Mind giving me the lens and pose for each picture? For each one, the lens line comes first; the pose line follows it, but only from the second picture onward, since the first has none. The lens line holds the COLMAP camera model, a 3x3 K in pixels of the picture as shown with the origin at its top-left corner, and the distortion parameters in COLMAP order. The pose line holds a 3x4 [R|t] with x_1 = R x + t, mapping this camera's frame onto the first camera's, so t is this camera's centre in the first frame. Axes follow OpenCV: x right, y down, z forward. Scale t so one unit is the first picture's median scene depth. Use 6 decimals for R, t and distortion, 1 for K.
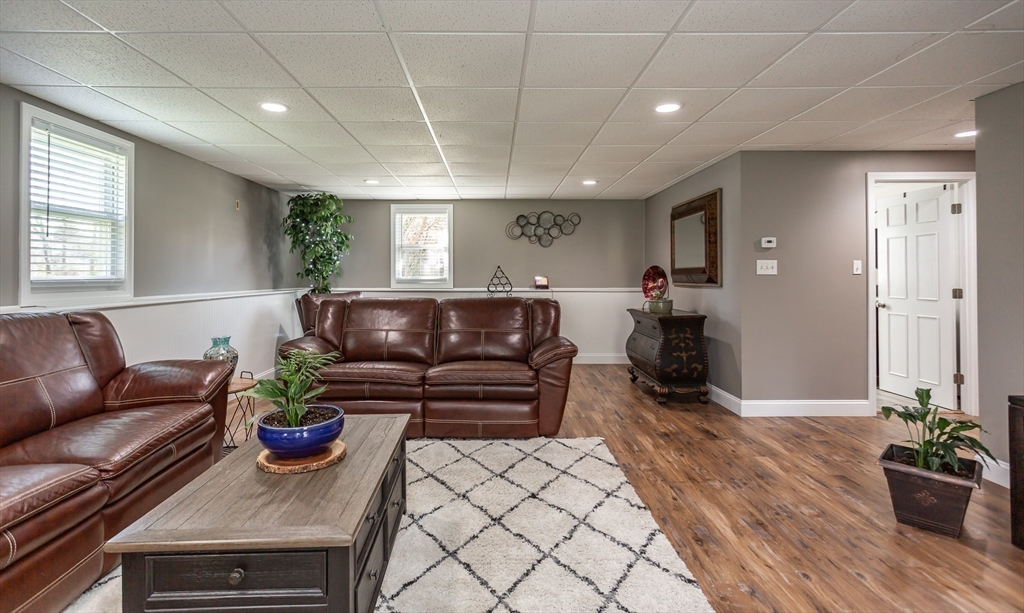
lens RADIAL K [[473.7, 0, 508.7], [0, 473.7, 271.7], [0, 0, 1]] dist [0.000236, 0.000170]
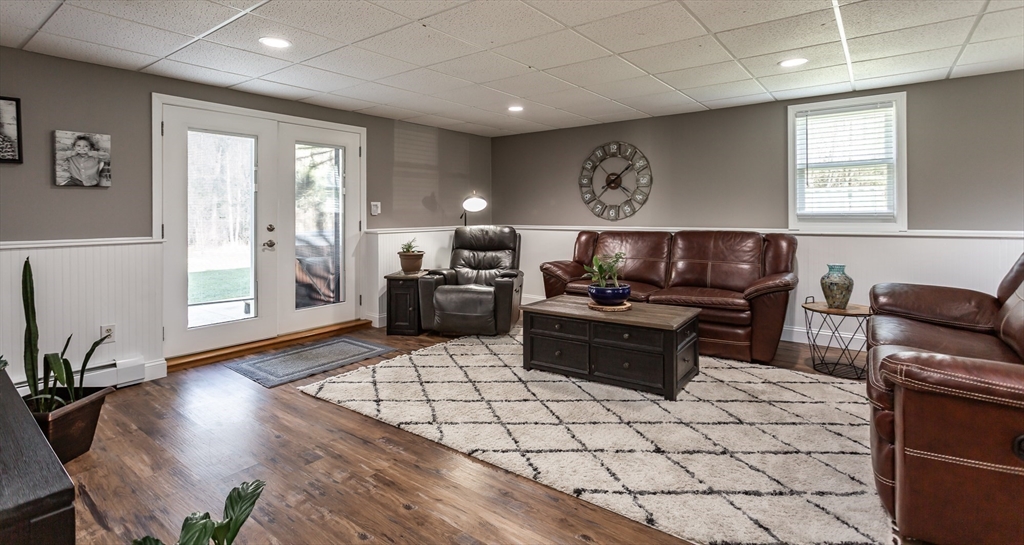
lens RADIAL K [[493.6, 0, 506.5], [0, 493.6, 213.1], [0, 0, 1]] dist [-0.000253, 0.000159]
pose [[-0.622894, 0.005826, -0.782285, 0.905246], [0.014306, 0.999890, -0.003945, 0.008418], [0.782176, -0.013649, -0.622909, 1.256306]]
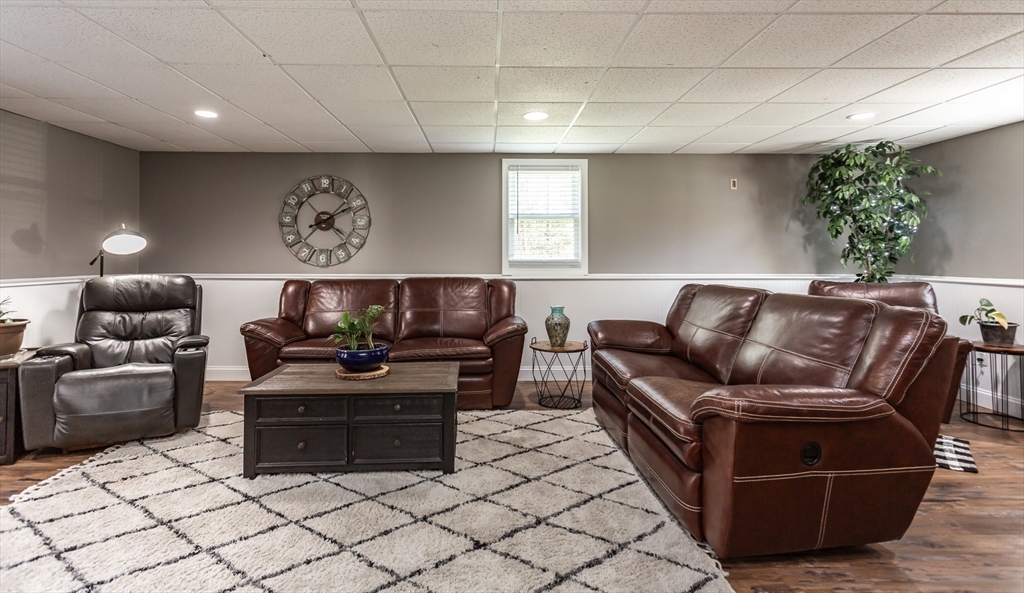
lens RADIAL K [[495.5, 0, 496.8], [0, 495.5, 251.5], [0, 0, 1]] dist [0.000608, 0.001149]
pose [[-0.000151, -0.013152, -0.999913, 0.785061], [0.007683, 0.999884, -0.013153, 0.009923], [0.999970, -0.007685, -0.000050, 0.943314]]
